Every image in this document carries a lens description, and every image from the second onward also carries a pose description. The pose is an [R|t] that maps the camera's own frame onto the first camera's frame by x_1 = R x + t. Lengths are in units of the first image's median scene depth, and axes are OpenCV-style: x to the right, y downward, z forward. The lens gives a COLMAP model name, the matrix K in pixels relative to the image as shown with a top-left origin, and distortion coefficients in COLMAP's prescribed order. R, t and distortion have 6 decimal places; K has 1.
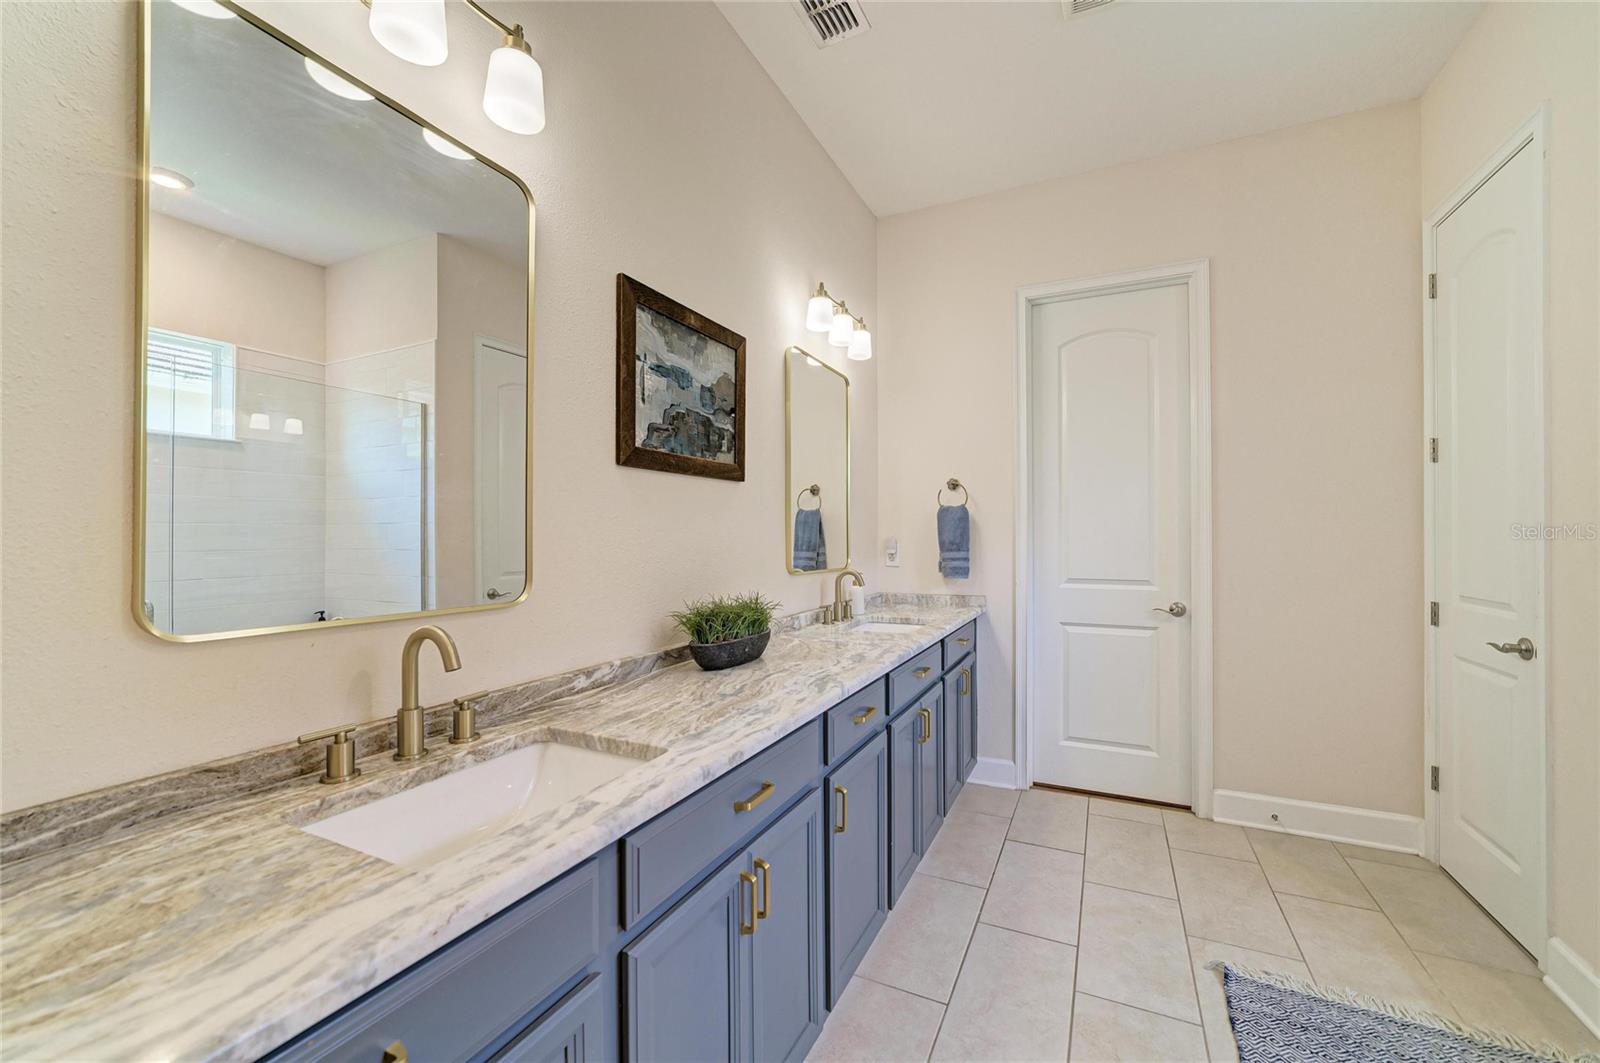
lens RADIAL K [[620.9, 0, 829.5], [0, 620.9, 538.1], [0, 0, 1]] dist [-0.010914, 0.004214]
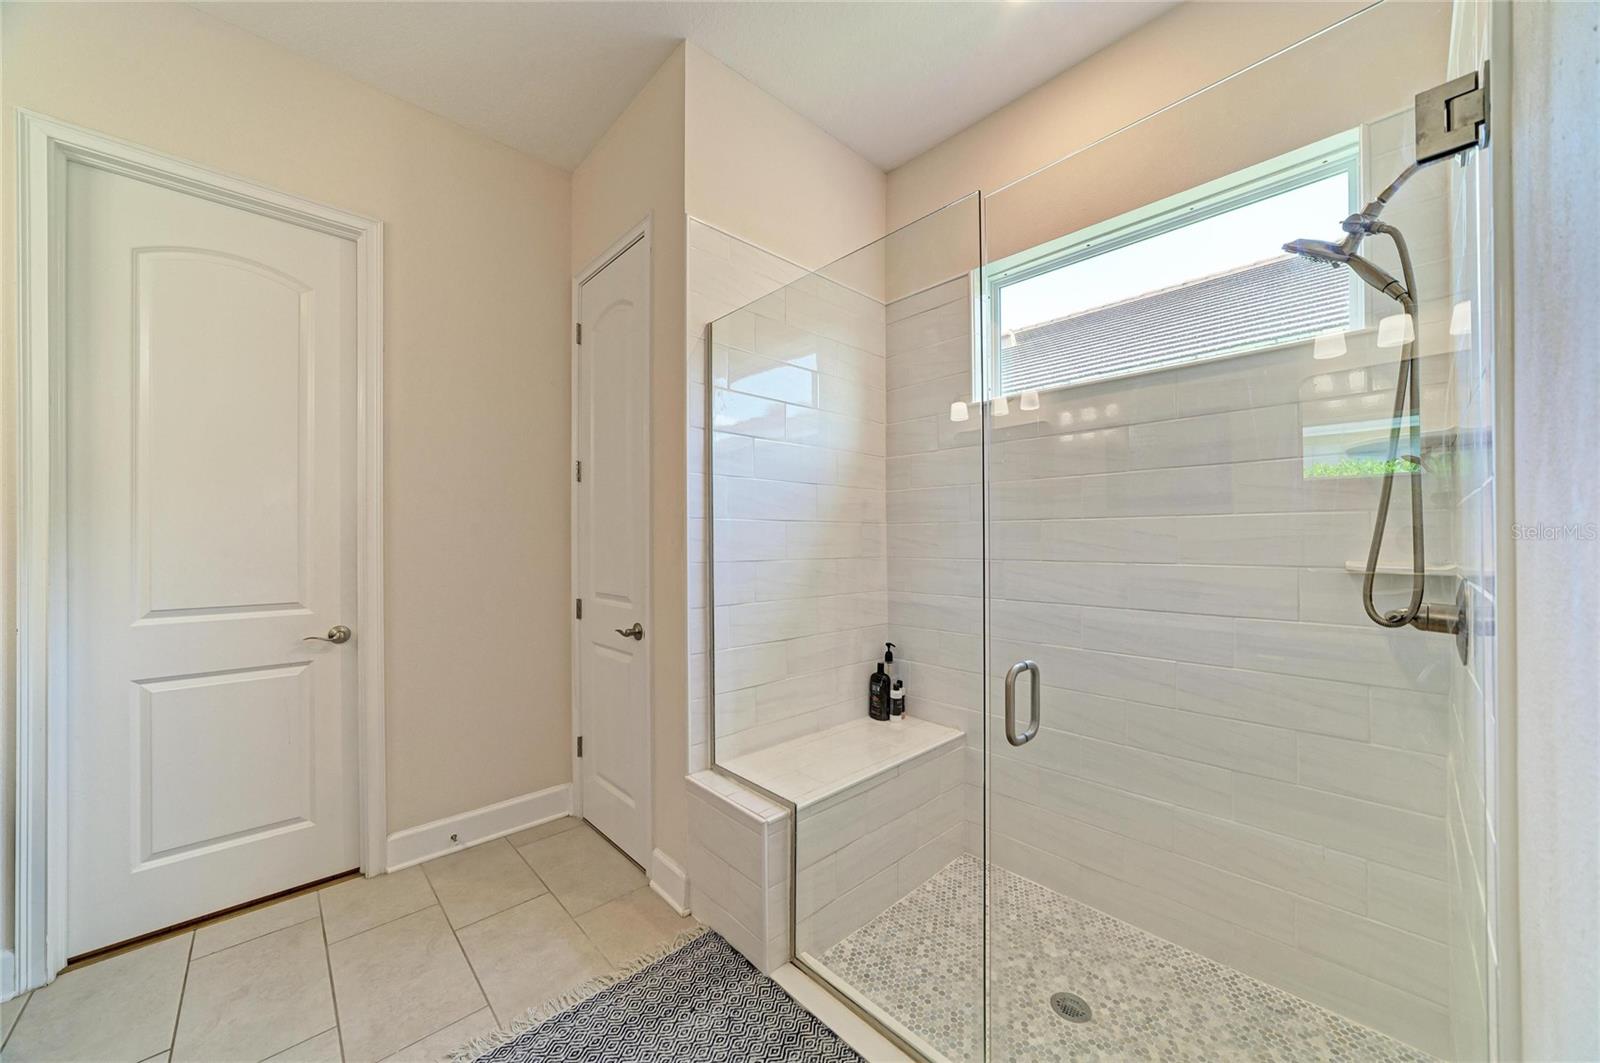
lens RADIAL K [[581.4, 0, 803.3], [0, 581.4, 538.7], [0, 0, 1]] dist [-0.017596, 0.005332]
pose [[0.384329, 0.005522, 0.923180, 0.108590], [0.004788, 0.999957, -0.007974, -0.001869], [-0.923184, 0.007485, 0.384286, 0.162316]]
